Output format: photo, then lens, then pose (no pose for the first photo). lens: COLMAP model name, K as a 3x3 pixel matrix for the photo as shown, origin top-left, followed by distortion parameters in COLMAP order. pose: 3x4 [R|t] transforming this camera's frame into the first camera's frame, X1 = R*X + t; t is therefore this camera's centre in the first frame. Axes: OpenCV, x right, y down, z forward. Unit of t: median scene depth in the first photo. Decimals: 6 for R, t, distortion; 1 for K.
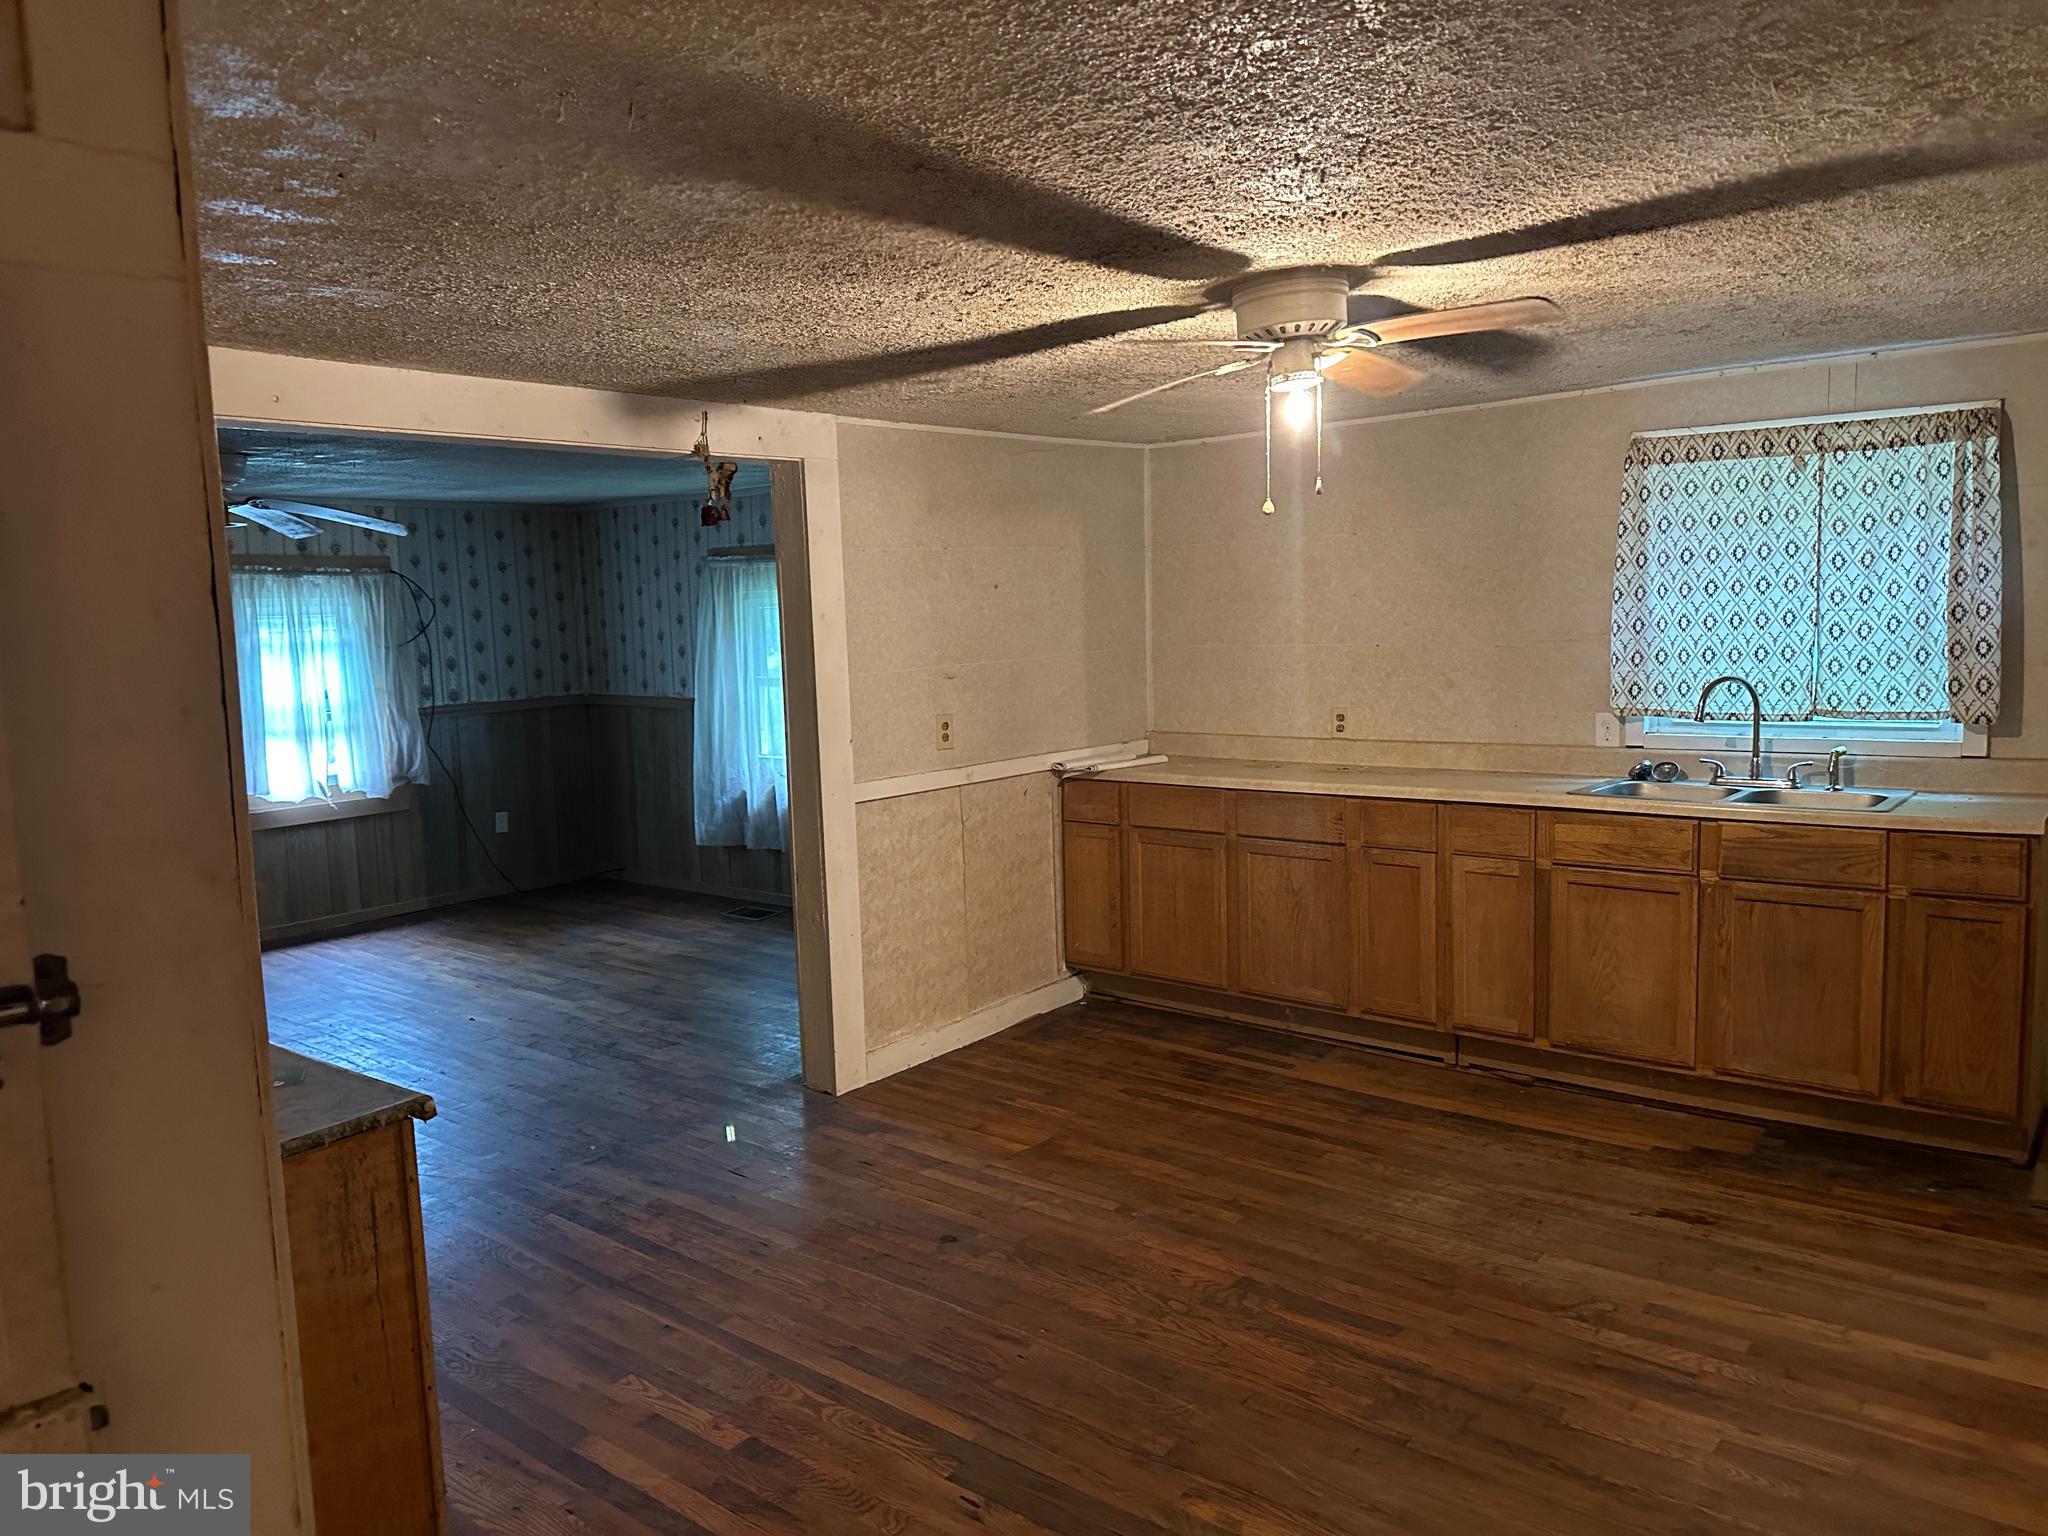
lens RADIAL K [[1424.5, 0, 1024.0], [0, 1424.5, 768.0], [0, 0, 1]] dist [0.180920, -0.308395]
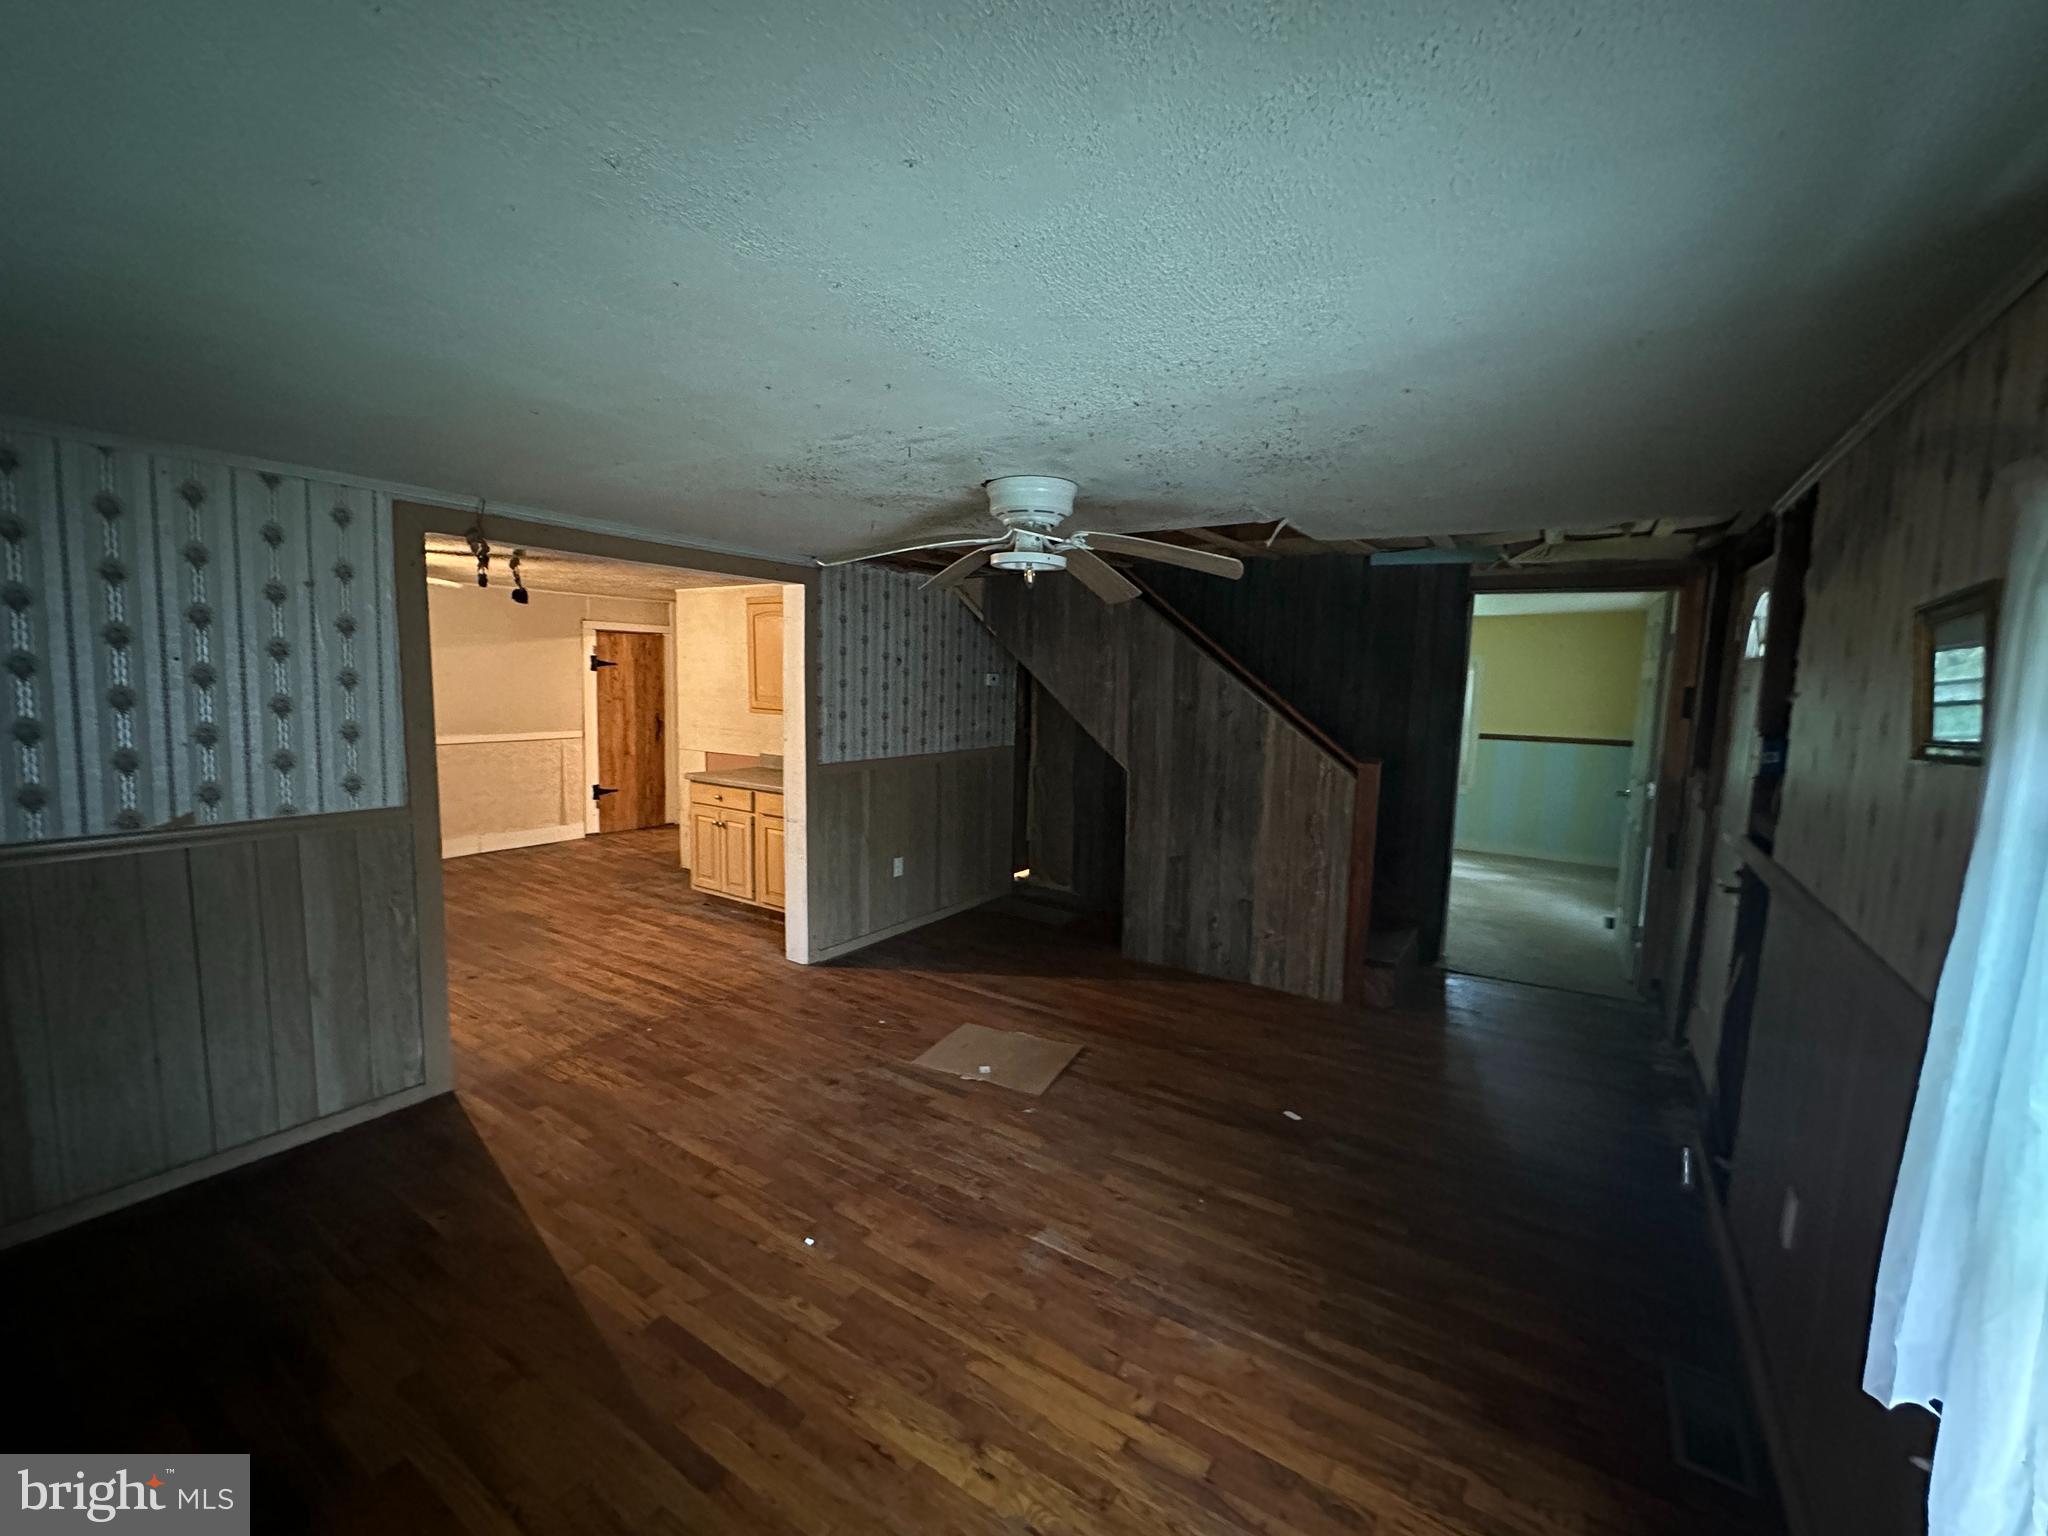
lens RADIAL K [[824.1, 0, 1024.0], [0, 824.1, 768.0], [0, 0, 1]] dist [-0.001624, -0.000081]
pose [[-0.994615, 0.011213, -0.103034, -0.653700], [-0.011597, 0.975846, 0.218153, -0.199832], [0.102991, 0.218173, -0.970460, 1.986586]]
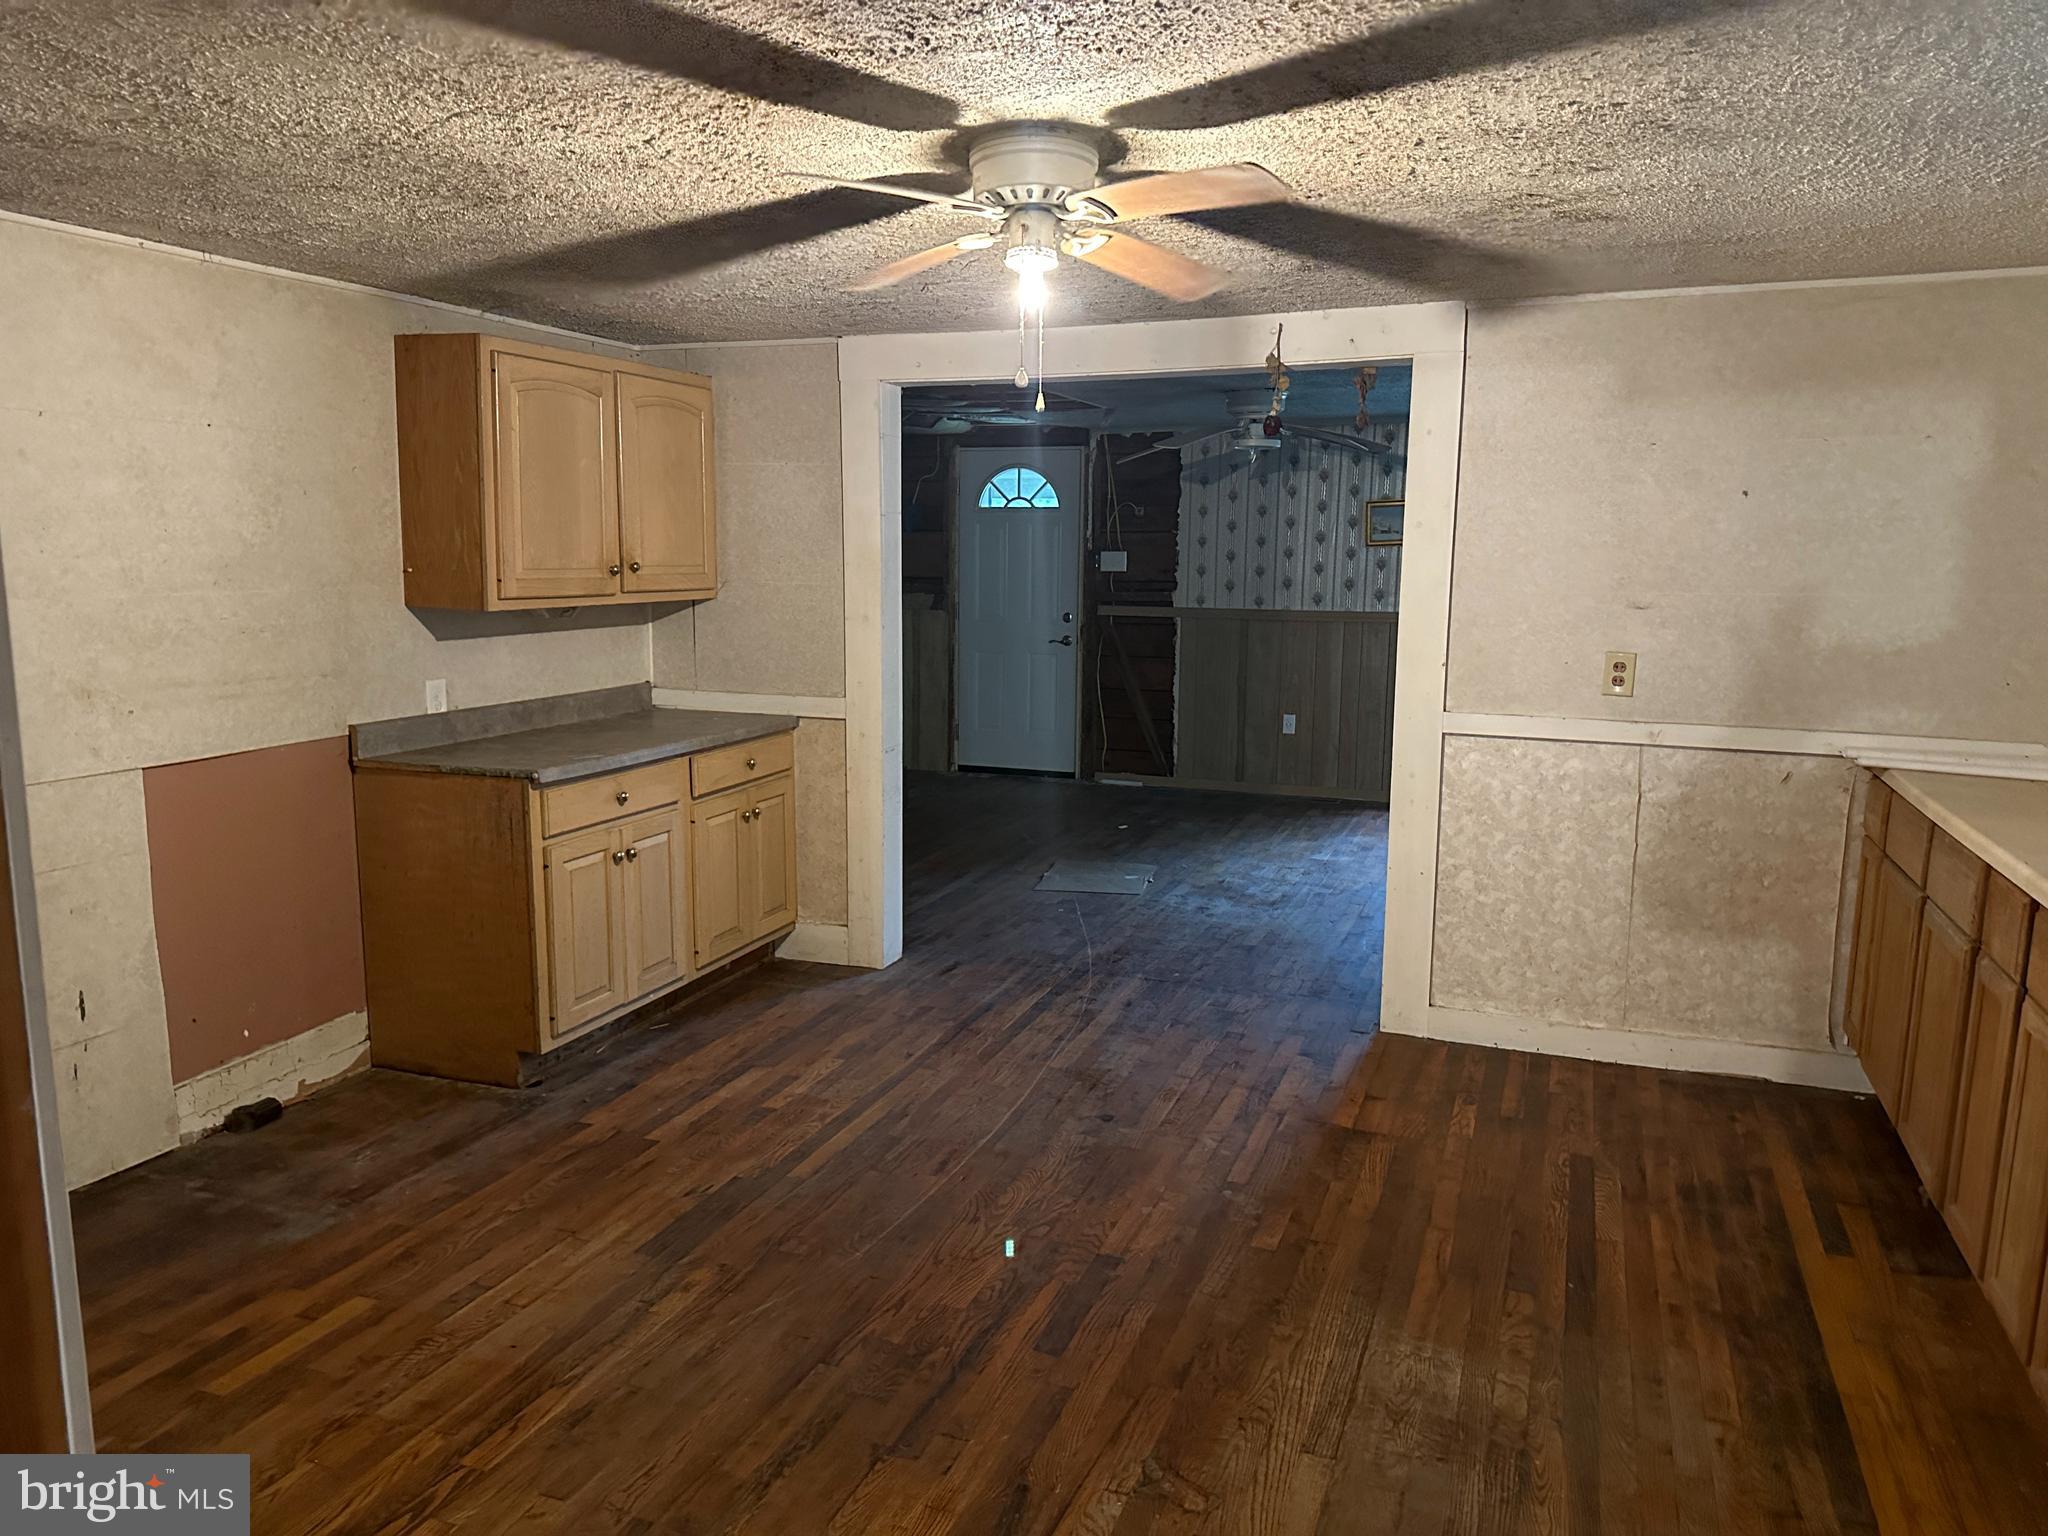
lens RADIAL K [[1424.5, 0, 1024.0], [0, 1424.5, 768.0], [0, 0, 1]] dist [0.180920, -0.308395]
pose [[0.310204, 0.181194, -0.933243, 0.807041], [-0.128996, 0.980612, 0.147514, -0.067073], [0.941878, 0.074626, 0.327563, 0.544323]]
